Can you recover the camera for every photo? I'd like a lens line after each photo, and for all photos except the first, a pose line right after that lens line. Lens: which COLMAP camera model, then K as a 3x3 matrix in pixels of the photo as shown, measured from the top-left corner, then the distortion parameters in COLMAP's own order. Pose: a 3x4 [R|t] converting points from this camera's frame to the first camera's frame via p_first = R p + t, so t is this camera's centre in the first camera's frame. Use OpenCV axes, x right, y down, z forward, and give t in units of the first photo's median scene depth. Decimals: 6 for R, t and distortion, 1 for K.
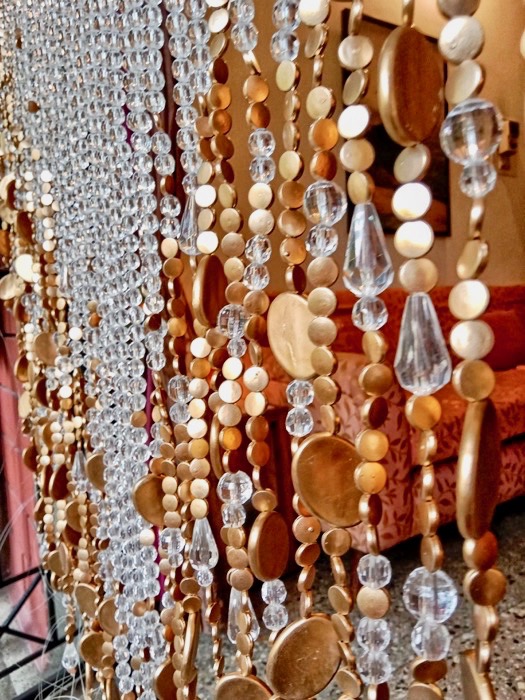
lens RADIAL K [[567.8, 0, 262.5], [0, 567.8, 350.0], [0, 0, 1]] dist [0.012565, -0.008287]
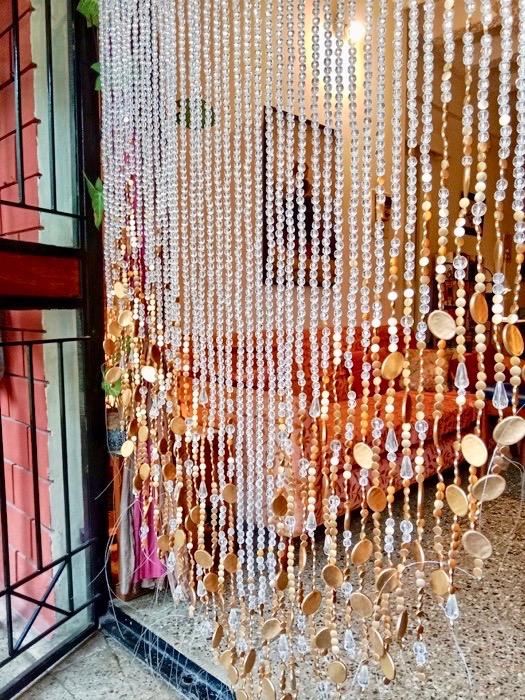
lens RADIAL K [[567.8, 0, 262.5], [0, 567.8, 350.0], [0, 0, 1]] dist [0.012565, -0.008287]
pose [[0.979603, 0.011903, 0.200589, -0.933776], [-0.014716, 0.999813, 0.012539, -0.527698], [-0.200403, -0.015235, 0.979595, -1.668399]]
